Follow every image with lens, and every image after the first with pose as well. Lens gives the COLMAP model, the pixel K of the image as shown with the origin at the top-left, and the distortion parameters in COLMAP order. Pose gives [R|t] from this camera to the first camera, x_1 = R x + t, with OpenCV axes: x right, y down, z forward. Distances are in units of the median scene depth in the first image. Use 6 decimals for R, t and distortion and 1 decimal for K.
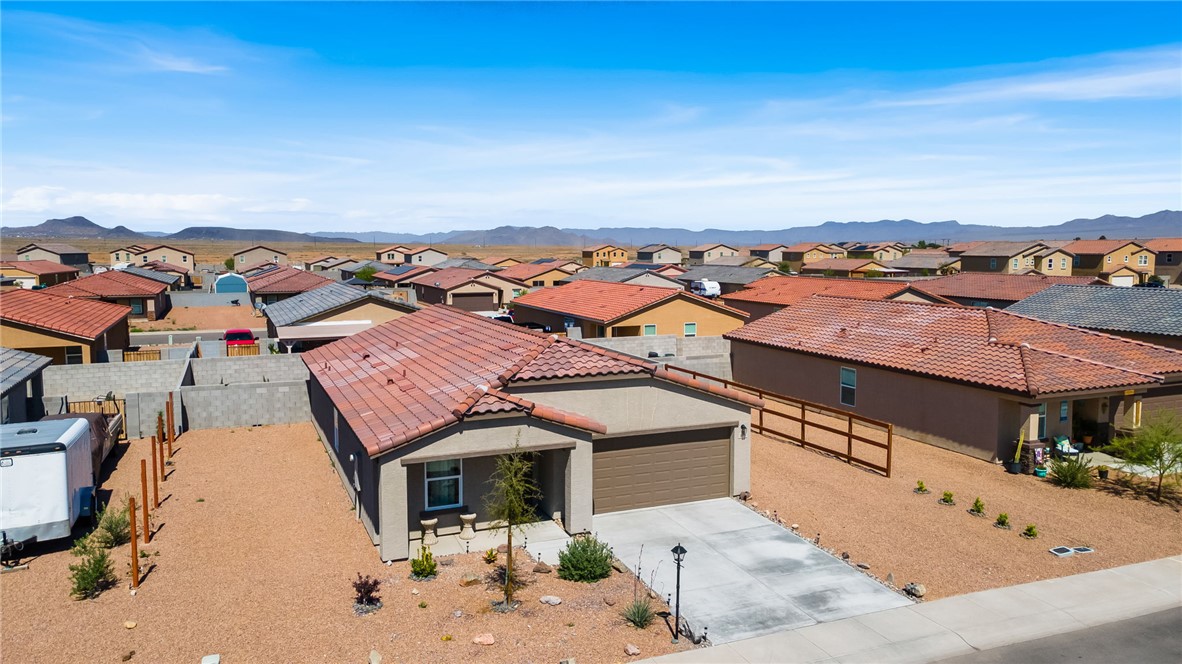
lens RADIAL K [[860.7, 0, 589.9], [0, 860.7, 326.9], [0, 0, 1]] dist [0.029514, 0.026063]
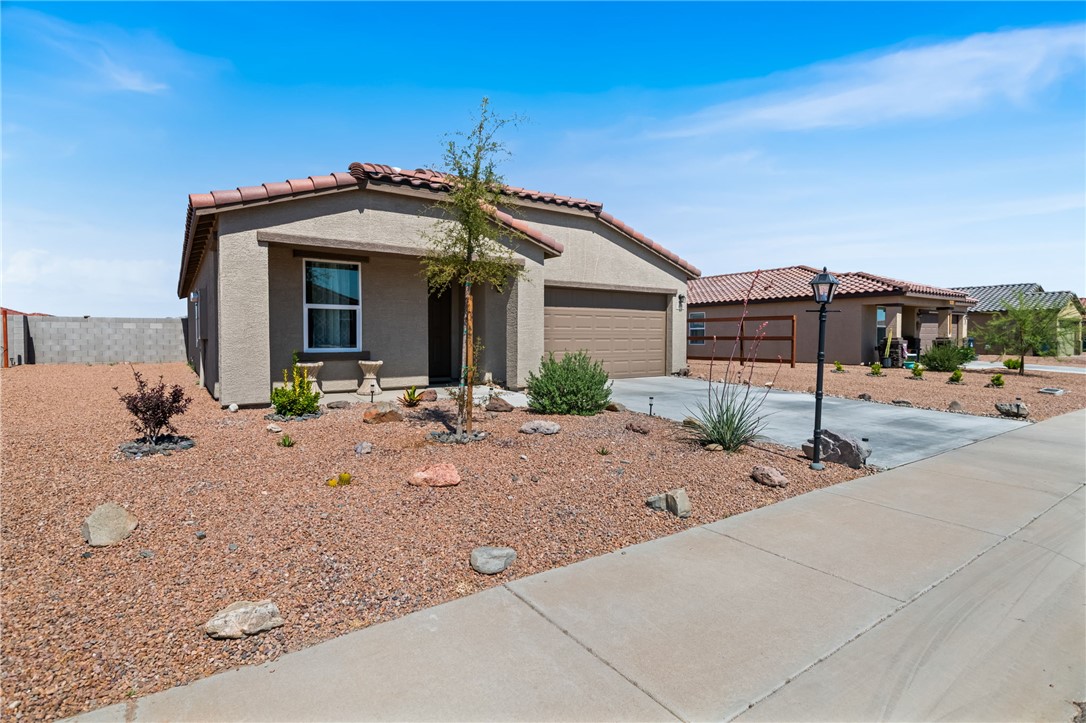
lens RADIAL K [[533.0, 0, 541.9], [0, 533.0, 352.2], [0, 0, 1]] dist [0.004151, -0.009520]
pose [[0.978996, -0.002592, 0.203861, -0.093129], [0.016894, 0.997512, -0.068447, 0.240522], [-0.203177, 0.070453, 0.976604, 0.551763]]
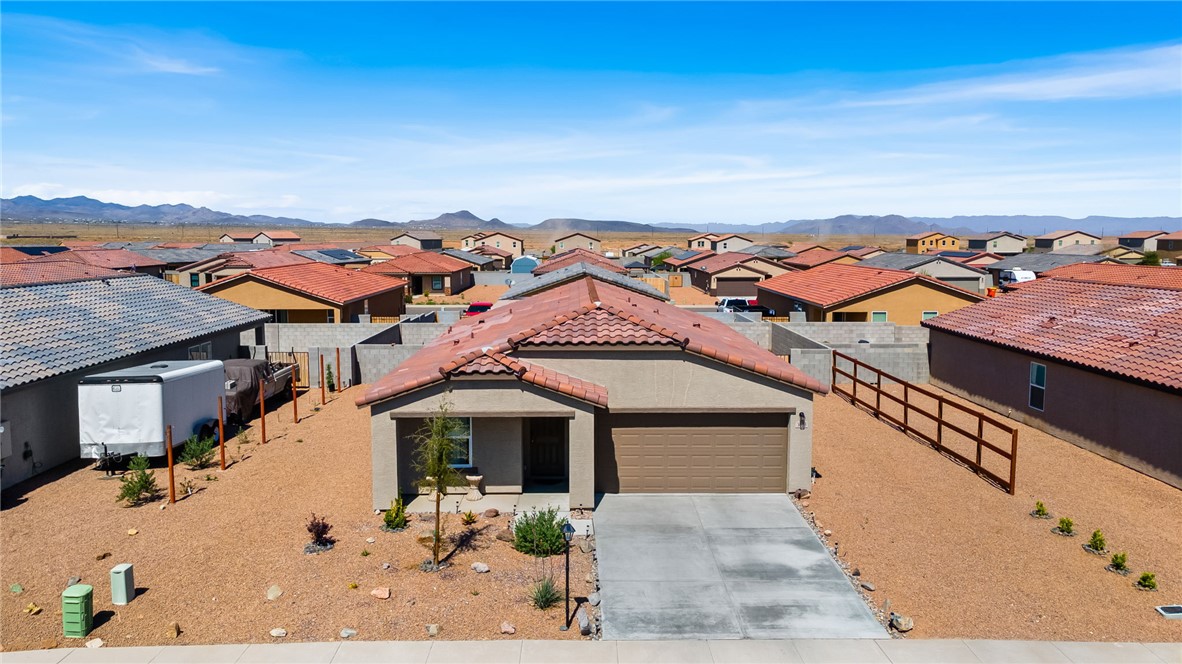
lens RADIAL K [[860.7, 0, 588.6], [0, 860.7, 327.6], [0, 0, 1]] dist [0.029514, 0.026063]
pose [[0.927167, 0.042893, -0.372184, 0.340908], [-0.038258, 0.999071, 0.019834, 0.021775], [0.372689, -0.004150, 0.927947, 0.127127]]
